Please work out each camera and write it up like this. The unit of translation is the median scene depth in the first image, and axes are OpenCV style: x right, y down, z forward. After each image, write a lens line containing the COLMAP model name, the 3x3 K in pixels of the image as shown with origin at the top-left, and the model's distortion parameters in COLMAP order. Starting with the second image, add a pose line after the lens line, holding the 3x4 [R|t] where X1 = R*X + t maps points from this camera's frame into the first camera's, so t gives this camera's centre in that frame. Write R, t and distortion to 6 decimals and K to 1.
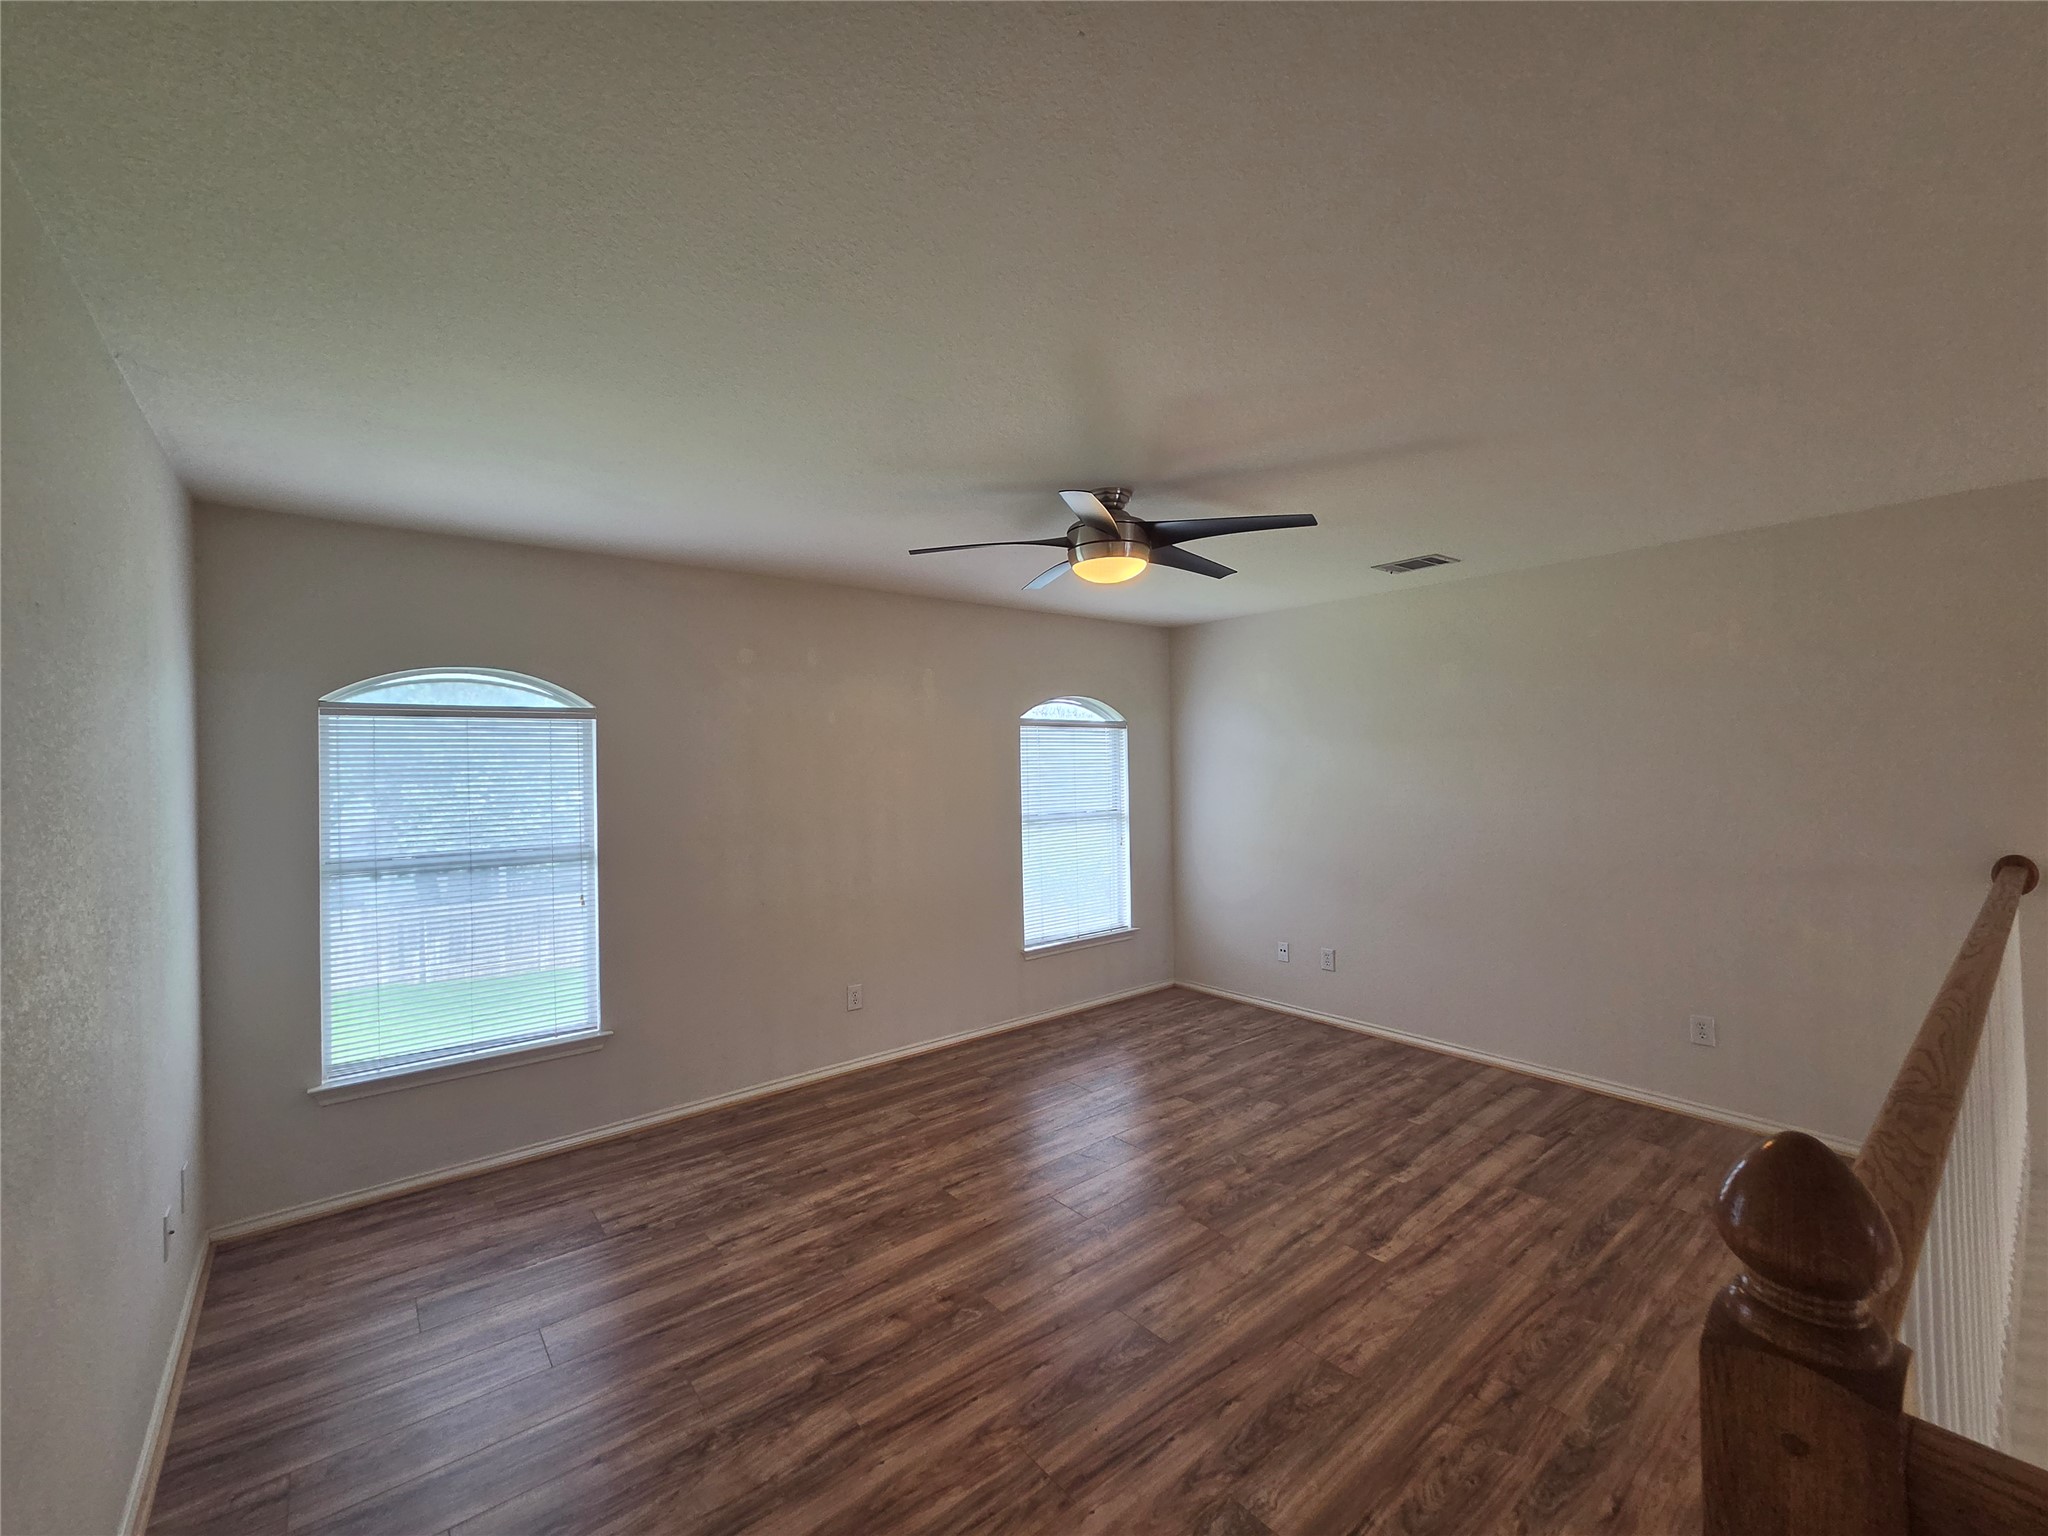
lens RADIAL K [[846.6, 0, 1015.2], [0, 846.6, 774.1], [0, 0, 1]] dist [0.001021, 0.000866]
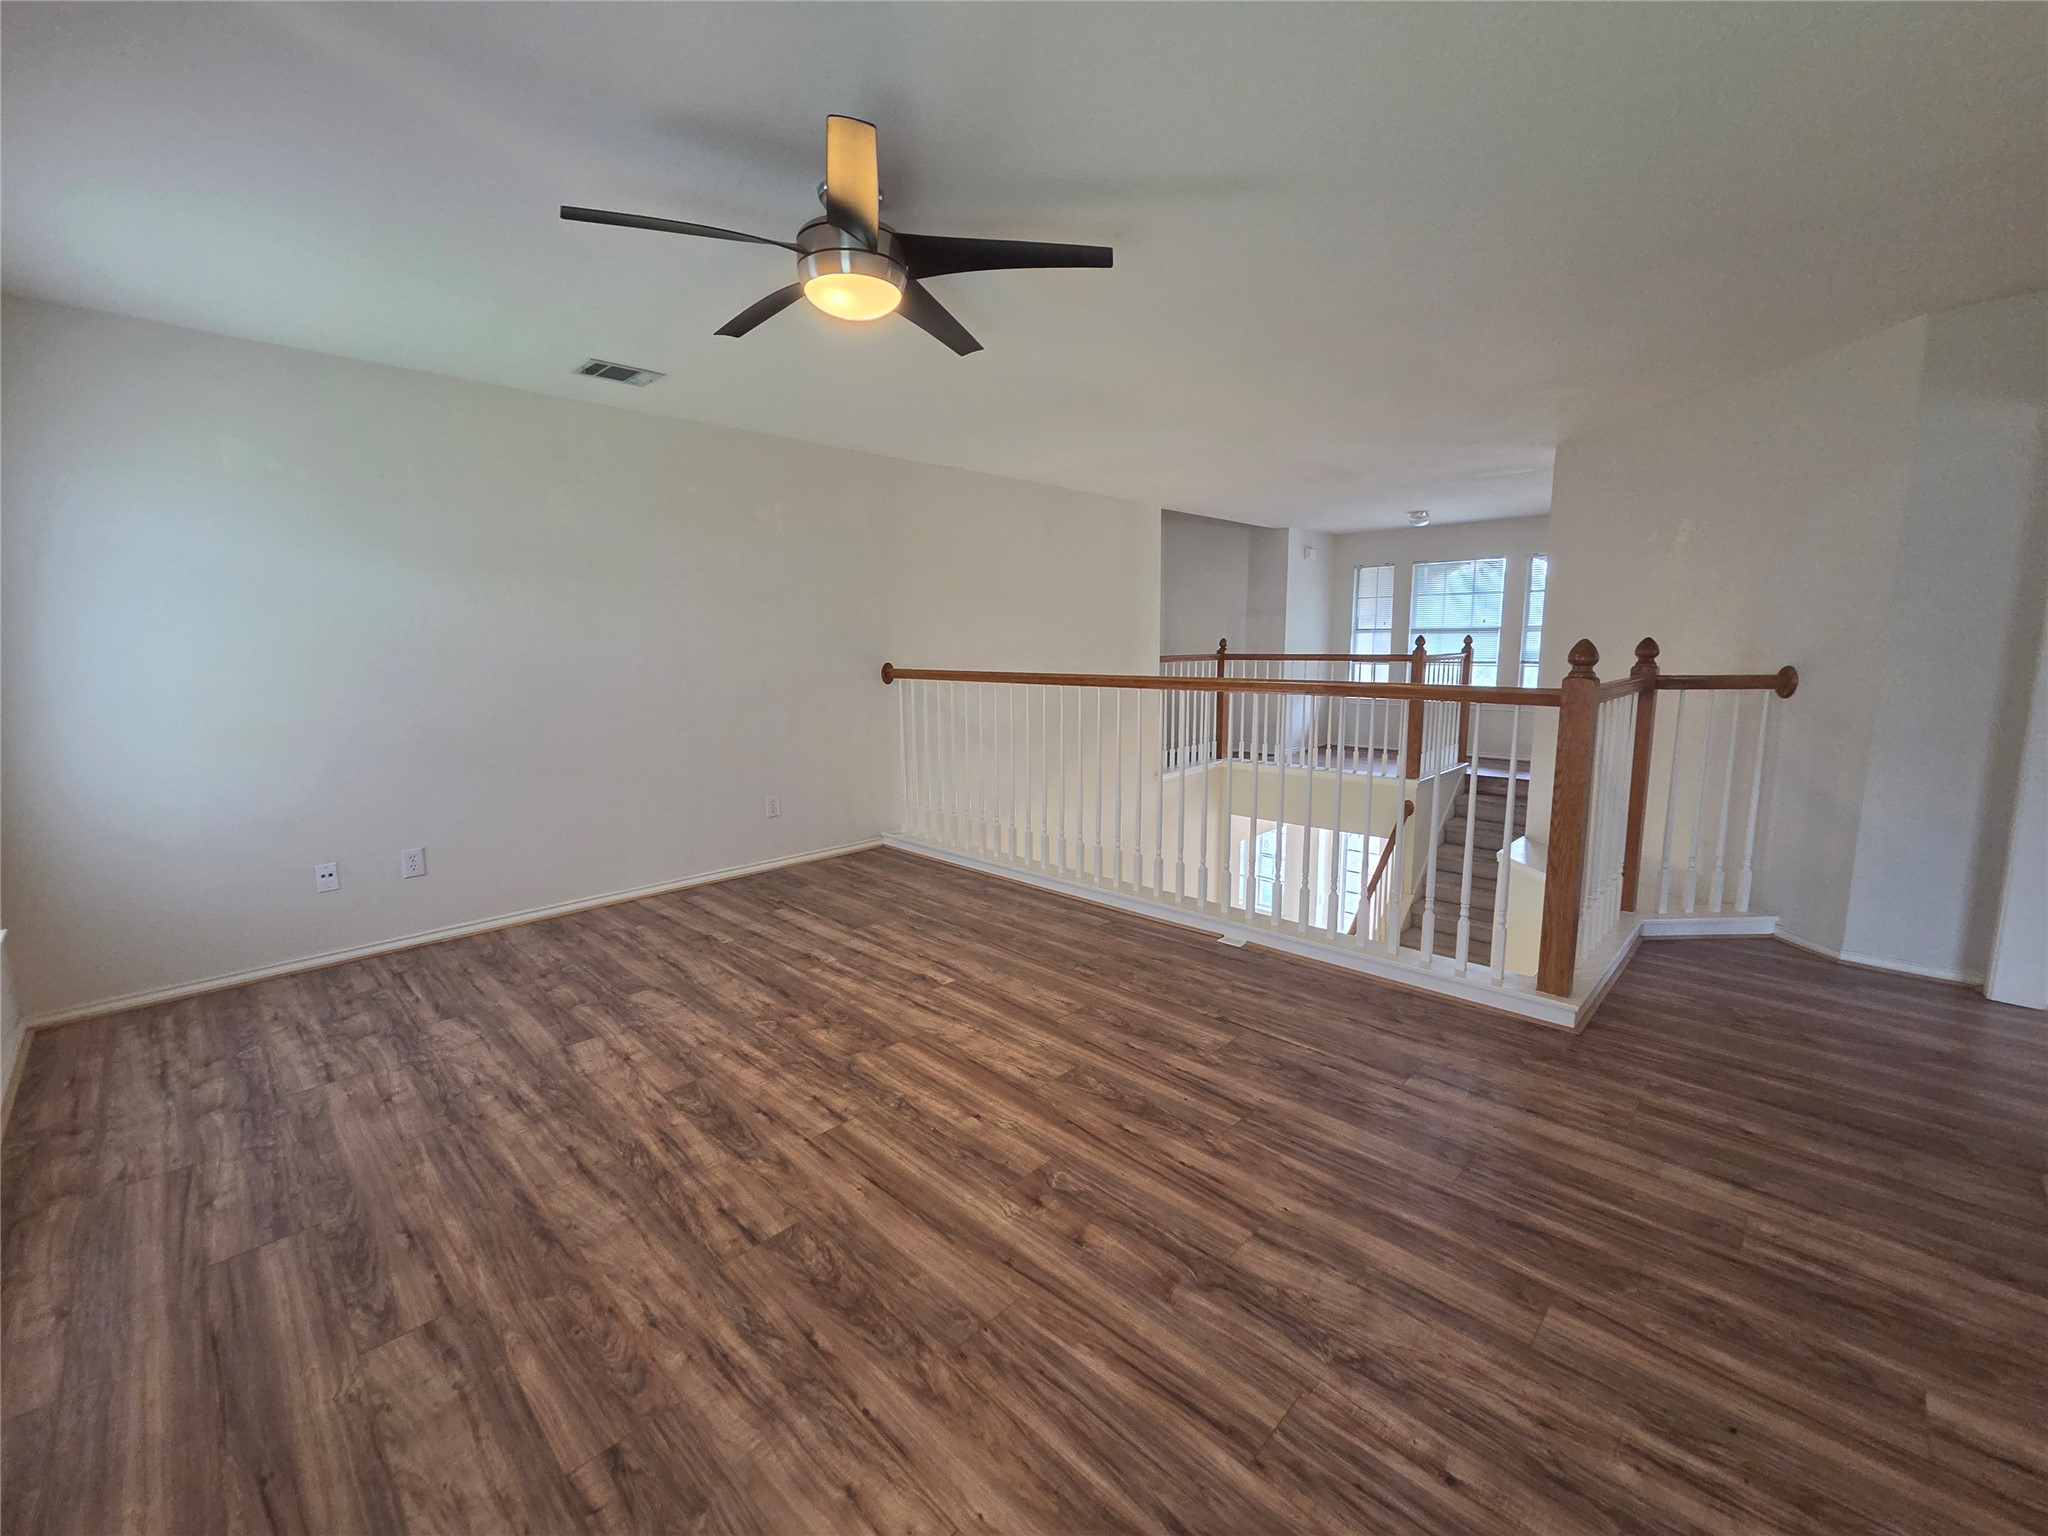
lens RADIAL K [[846.6, 0, 1005.4], [0, 846.6, 774.5], [0, 0, 1]] dist [0.001021, 0.000866]
pose [[-0.115608, -0.136608, 0.983856, -0.690818], [0.022944, 0.989866, 0.140138, 0.080745], [-0.993030, 0.038775, -0.111302, 0.925596]]
